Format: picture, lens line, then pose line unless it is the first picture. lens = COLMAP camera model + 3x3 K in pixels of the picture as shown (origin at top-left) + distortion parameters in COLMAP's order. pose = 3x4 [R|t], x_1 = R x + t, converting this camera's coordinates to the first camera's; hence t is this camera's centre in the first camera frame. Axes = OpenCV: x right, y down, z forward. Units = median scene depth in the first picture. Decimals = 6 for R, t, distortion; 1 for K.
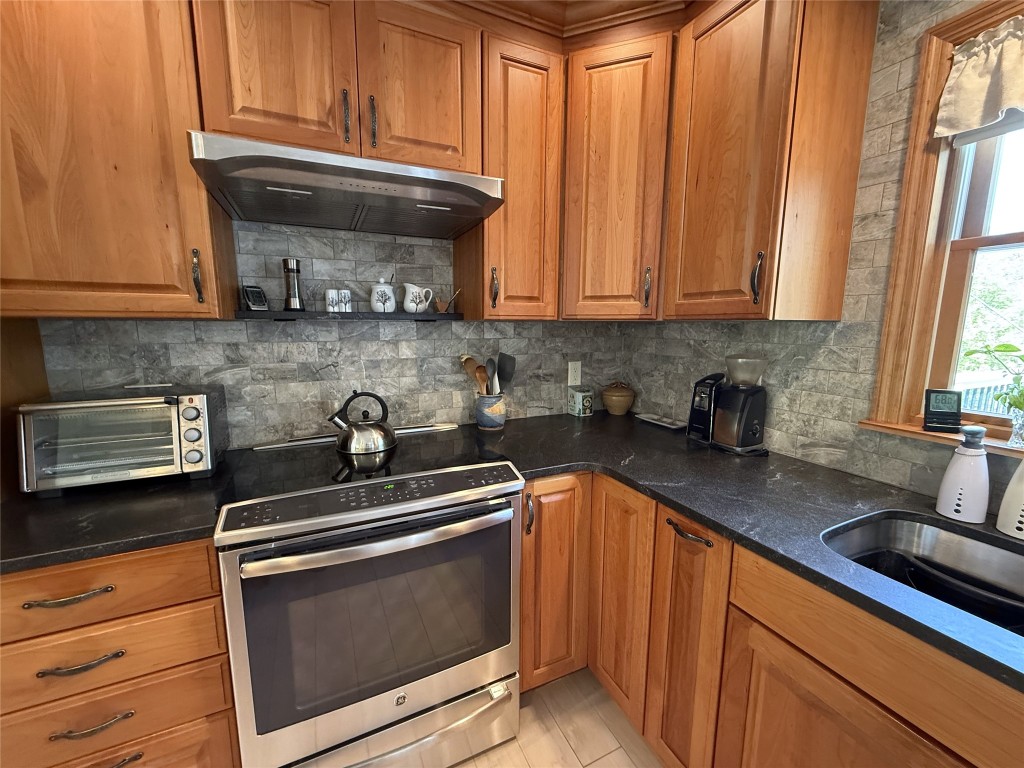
lens RADIAL K [[408.9, 0, 509.9], [0, 408.9, 384.6], [0, 0, 1]] dist [0.001136, 0.000044]
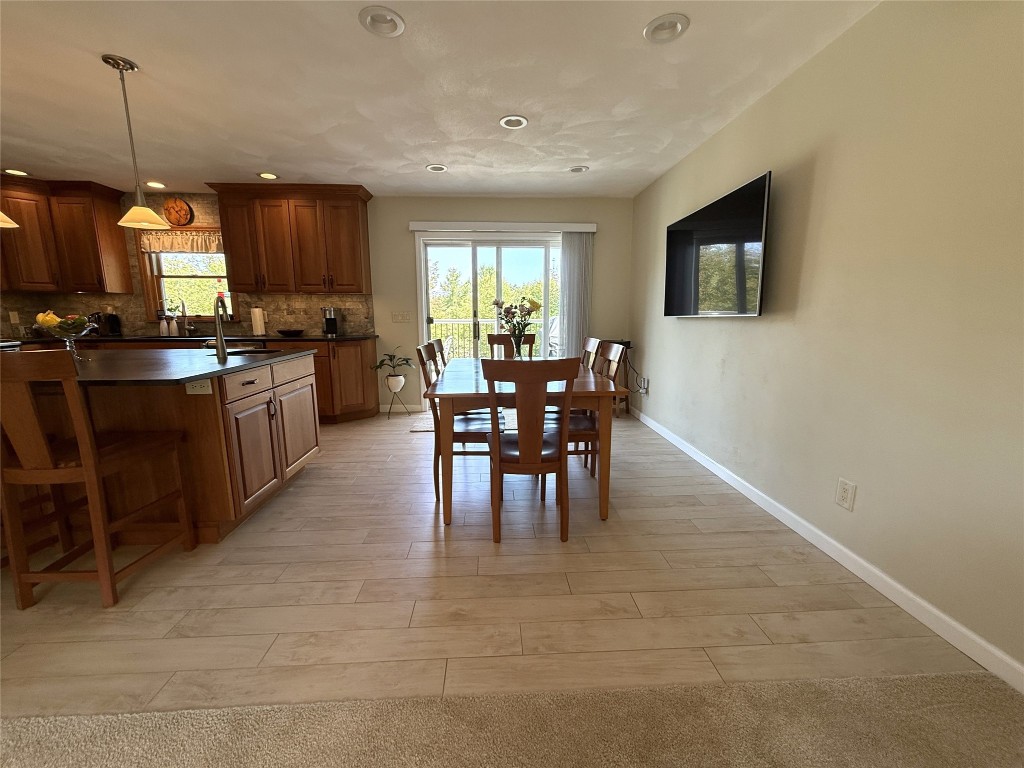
lens RADIAL K [[413.6, 0, 512.0], [0, 413.6, 384.0], [0, 0, 1]] dist [-0.001548, 0.000194]
pose [[0.375139, -0.161777, 0.912742, -1.194092], [0.137199, 0.983498, 0.117929, 0.560236], [-0.916759, 0.080988, 0.391144, -2.922308]]
